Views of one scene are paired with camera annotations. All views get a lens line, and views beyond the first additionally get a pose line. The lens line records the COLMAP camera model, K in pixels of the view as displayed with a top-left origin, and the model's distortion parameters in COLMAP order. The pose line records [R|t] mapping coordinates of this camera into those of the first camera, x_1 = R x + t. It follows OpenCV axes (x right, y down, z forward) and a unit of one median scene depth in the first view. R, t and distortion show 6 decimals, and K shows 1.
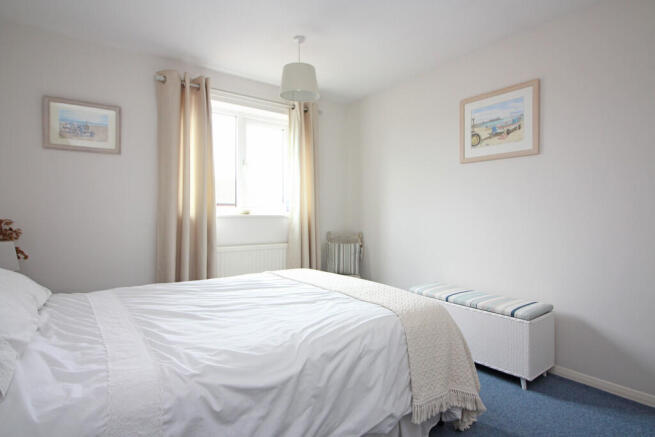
lens RADIAL K [[362.1, 0, 327.5], [0, 362.1, 218.5], [0, 0, 1]] dist [-0.003351, -0.000496]
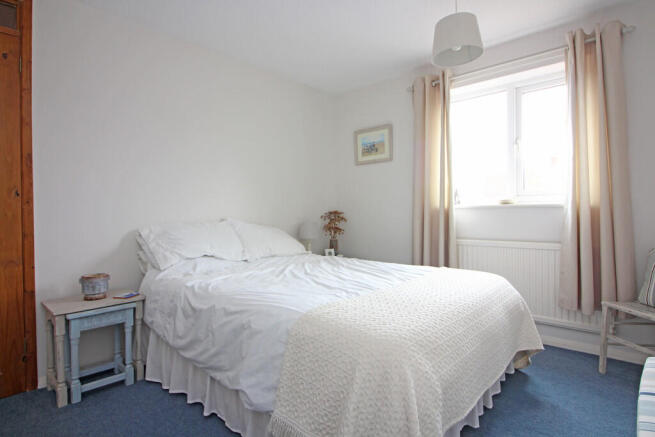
lens RADIAL K [[362.1, 0, 327.5], [0, 362.1, 218.5], [0, 0, 1]] dist [-0.003351, -0.000496]
pose [[0.122901, 0.025045, -0.992103, 0.698723], [0.007519, 0.999629, 0.026166, -0.003791], [0.992390, -0.010675, 0.122667, 0.602374]]
